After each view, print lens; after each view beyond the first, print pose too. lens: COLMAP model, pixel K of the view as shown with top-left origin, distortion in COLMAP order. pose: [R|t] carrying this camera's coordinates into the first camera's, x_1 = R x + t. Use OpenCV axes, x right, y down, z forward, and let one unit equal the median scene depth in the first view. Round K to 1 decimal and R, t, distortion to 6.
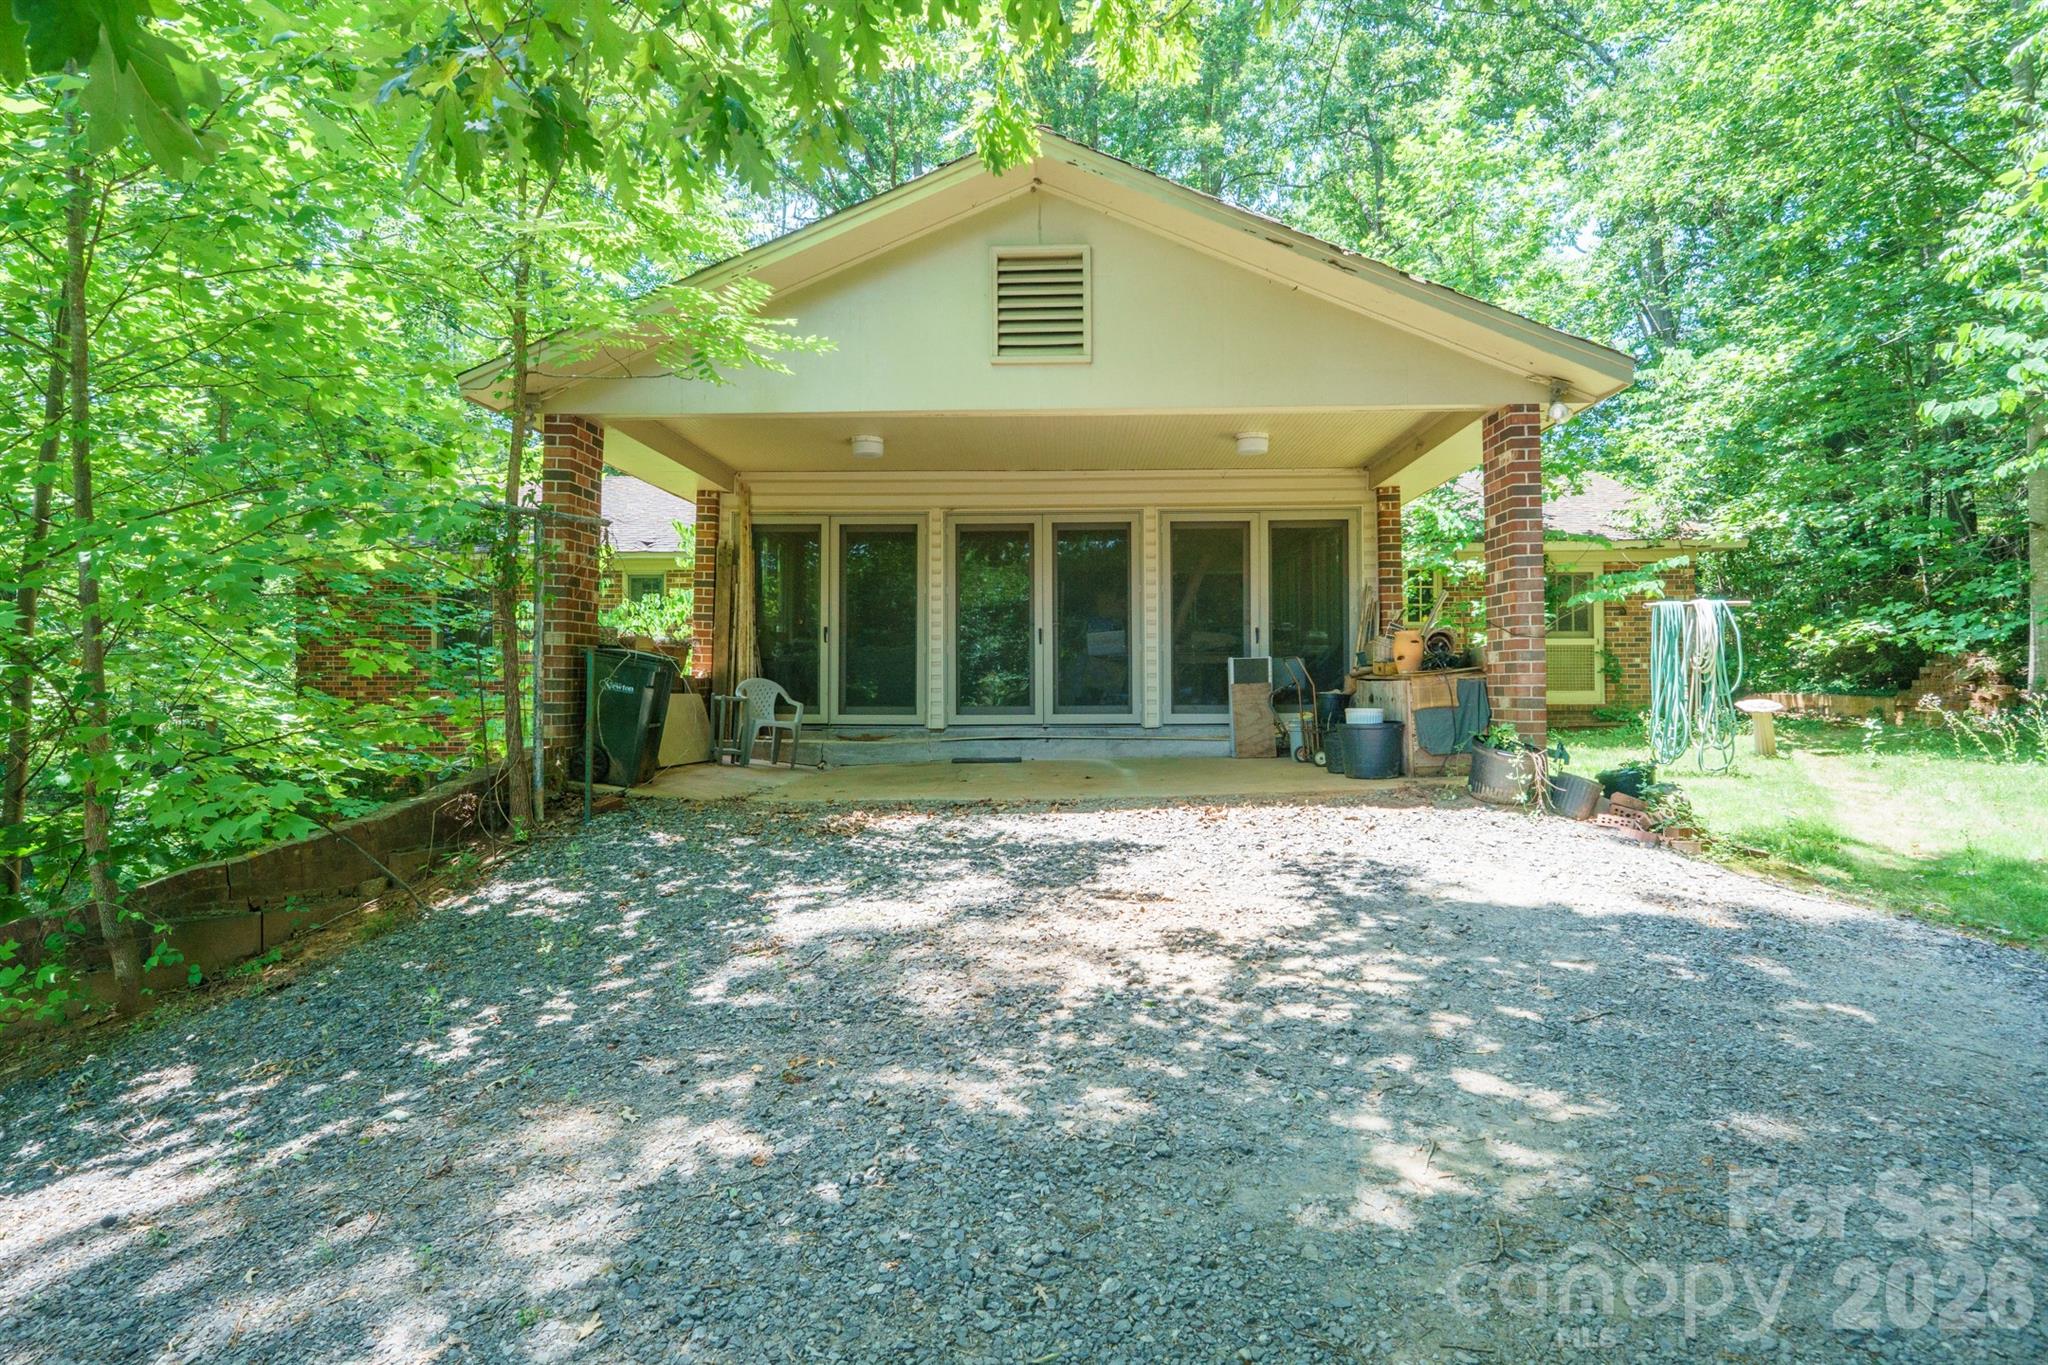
lens RADIAL K [[1105.2, 0, 1021.0], [0, 1105.2, 678.0], [0, 0, 1]] dist [-0.005396, -0.000078]
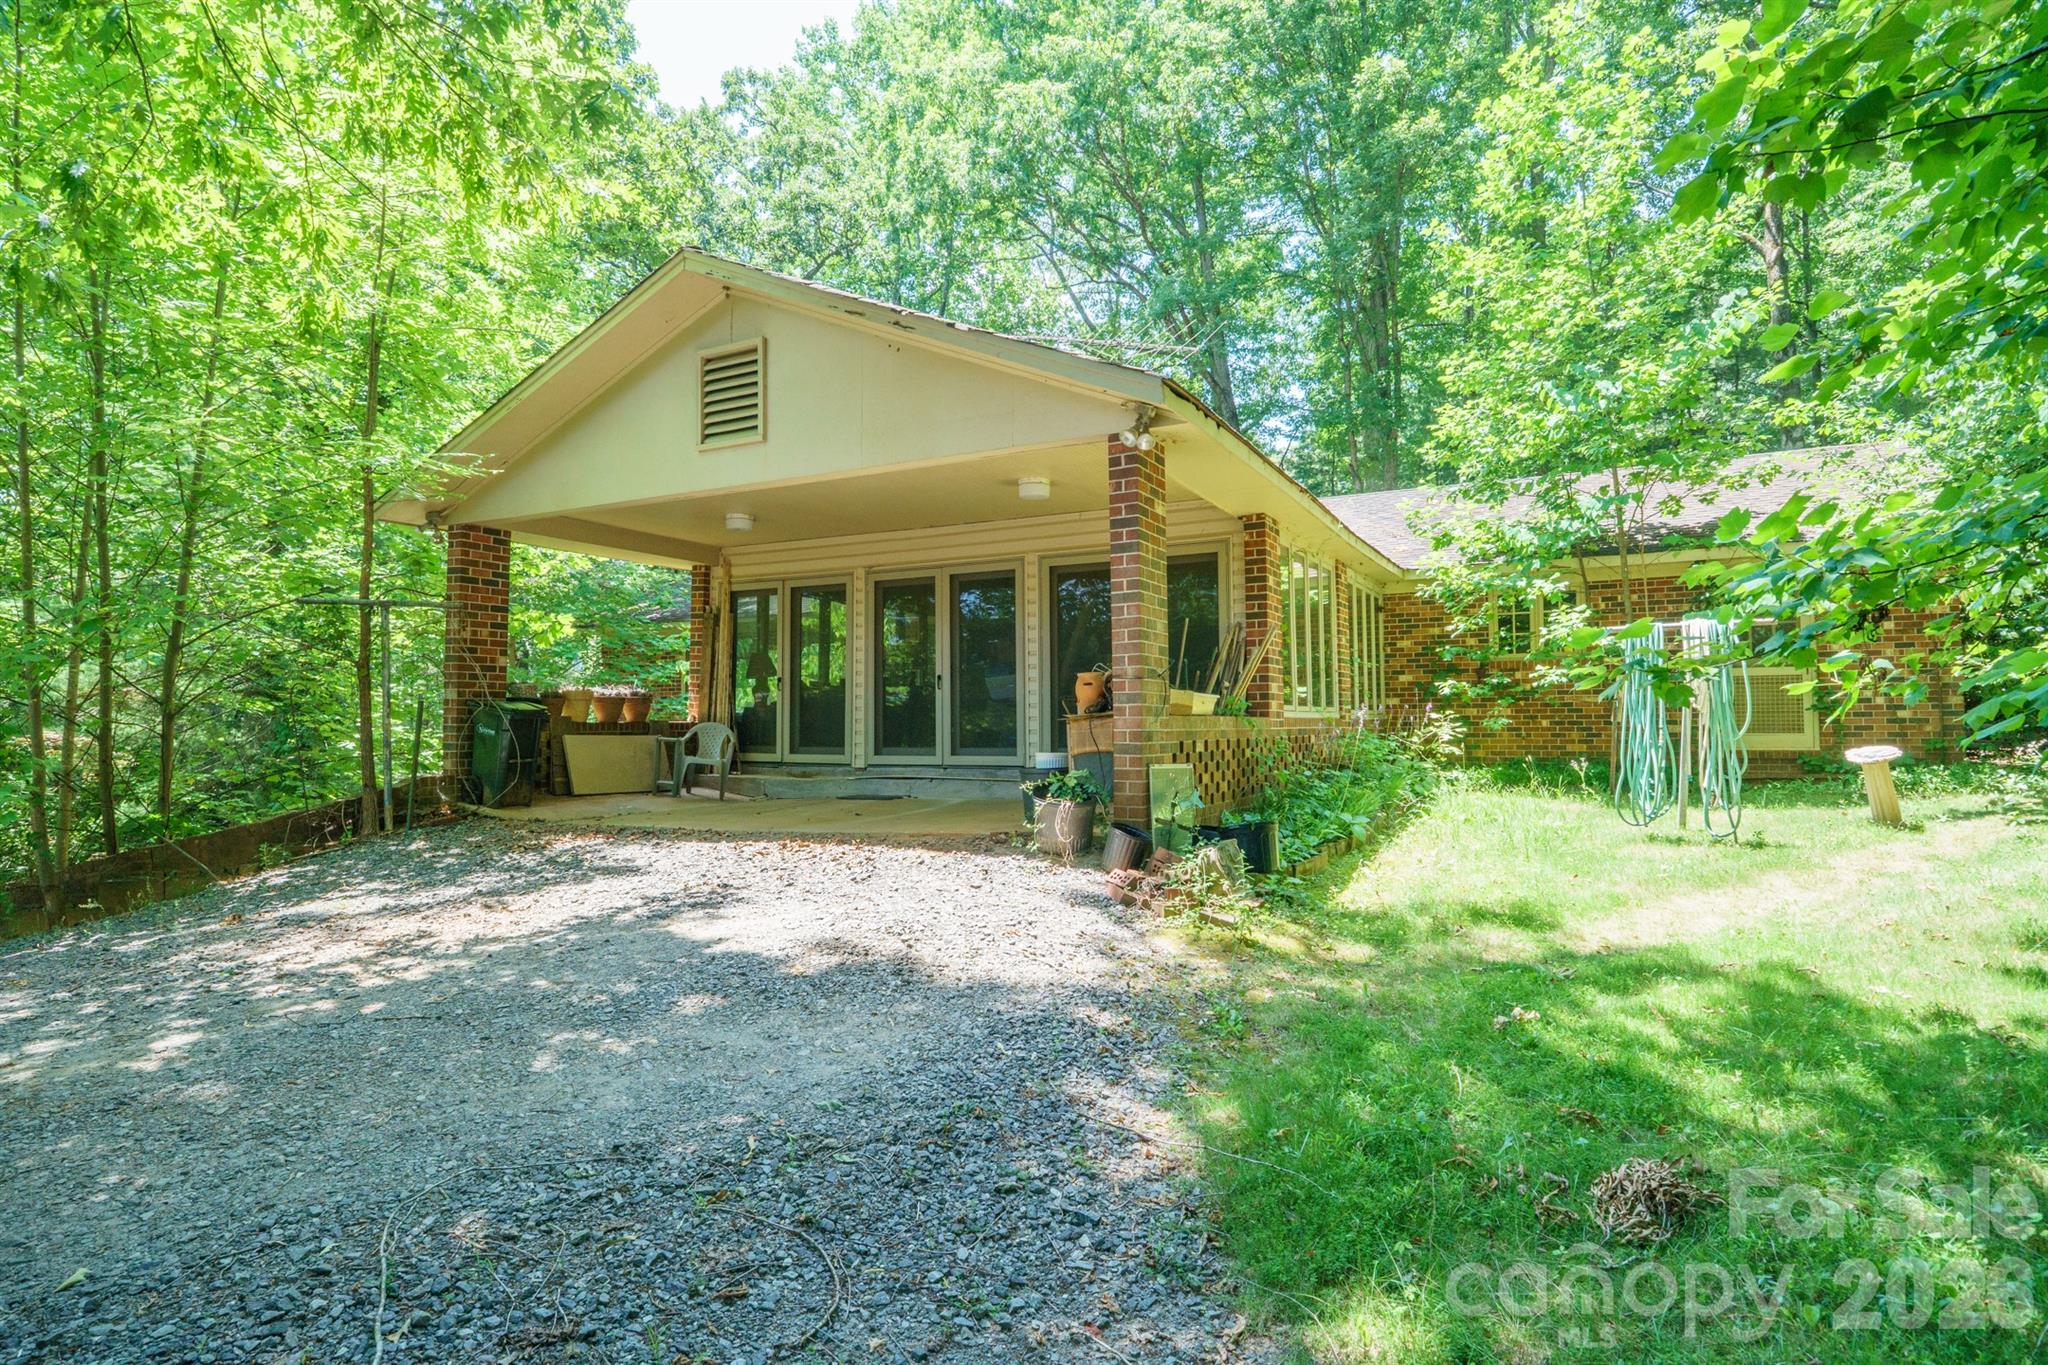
lens RADIAL K [[1105.2, 0, 1016.4], [0, 1105.2, 686.5], [0, 0, 1]] dist [-0.005396, -0.000078]
pose [[0.898662, -0.016856, -0.438318, 0.557147], [0.004513, 0.999564, -0.029186, -0.001957], [0.438619, 0.024251, 0.898346, 0.080204]]
